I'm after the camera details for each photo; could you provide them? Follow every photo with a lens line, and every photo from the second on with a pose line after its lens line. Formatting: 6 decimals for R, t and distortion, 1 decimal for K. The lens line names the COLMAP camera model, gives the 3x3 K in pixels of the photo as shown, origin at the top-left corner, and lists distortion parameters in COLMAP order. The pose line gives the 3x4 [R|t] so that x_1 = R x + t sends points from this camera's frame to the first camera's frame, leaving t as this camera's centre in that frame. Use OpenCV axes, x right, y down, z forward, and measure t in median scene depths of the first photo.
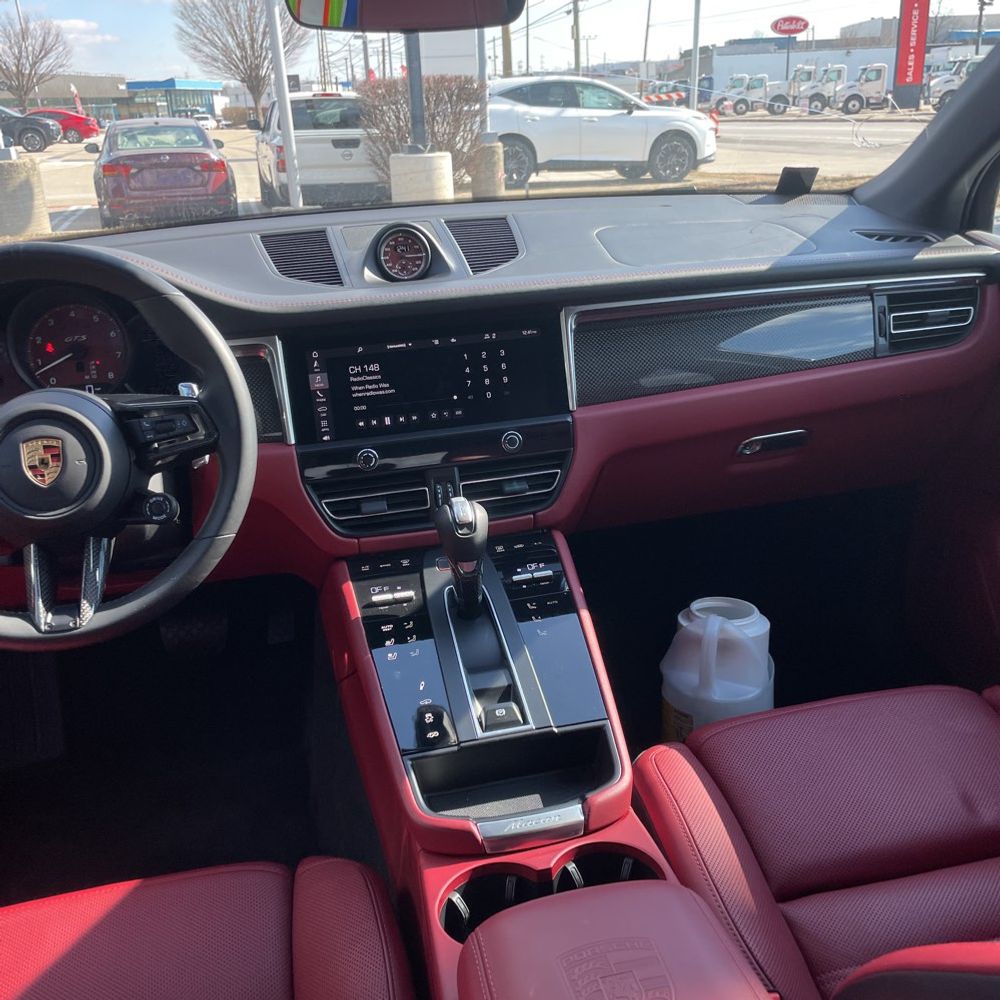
lens RADIAL K [[1032.9, 0, 493.0], [0, 1032.9, 491.8], [0, 0, 1]] dist [0.032736, 0.000000]
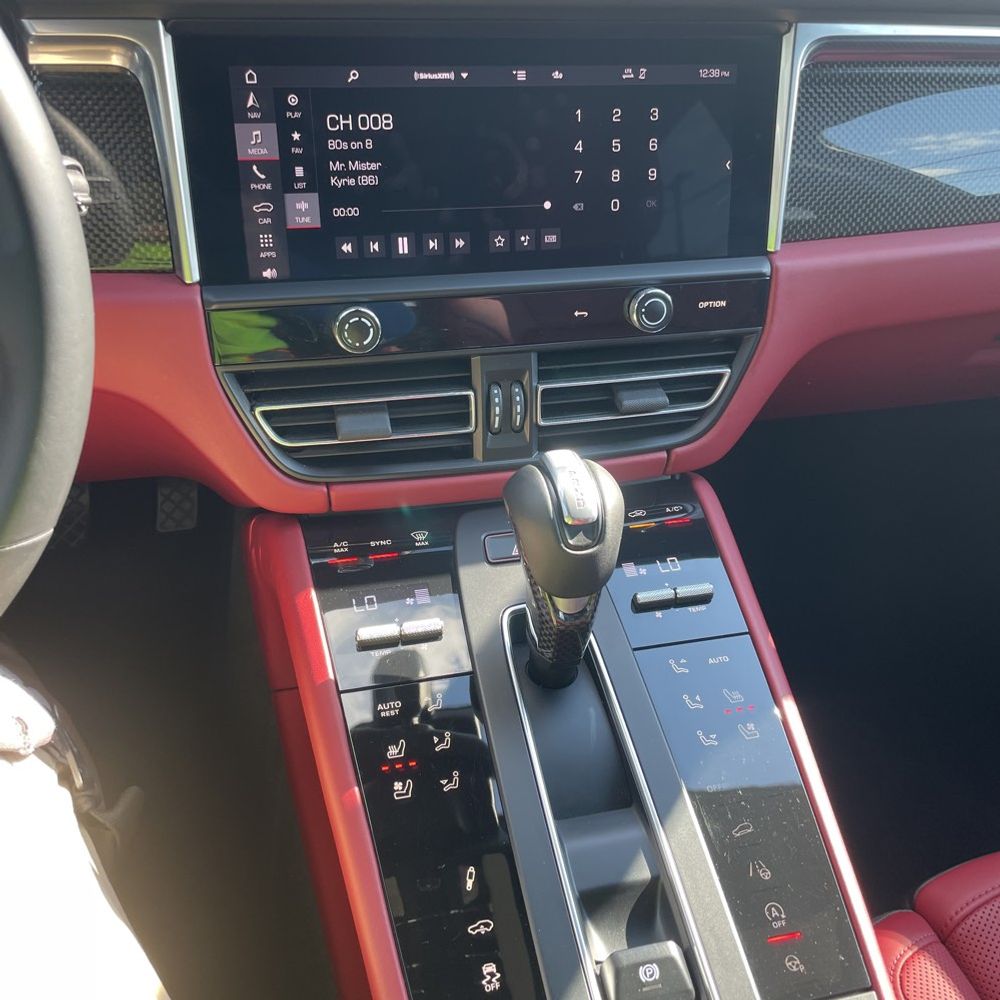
lens RADIAL K [[1032.9, 0, 495.2], [0, 1032.9, 503.7], [0, 0, 1]] dist [0.032736, 0.000000]
pose [[0.993289, 0.067636, 0.093826, -0.096219], [-0.089624, 0.962854, 0.254714, -0.078930], [-0.073113, -0.261414, 0.962454, 0.512747]]
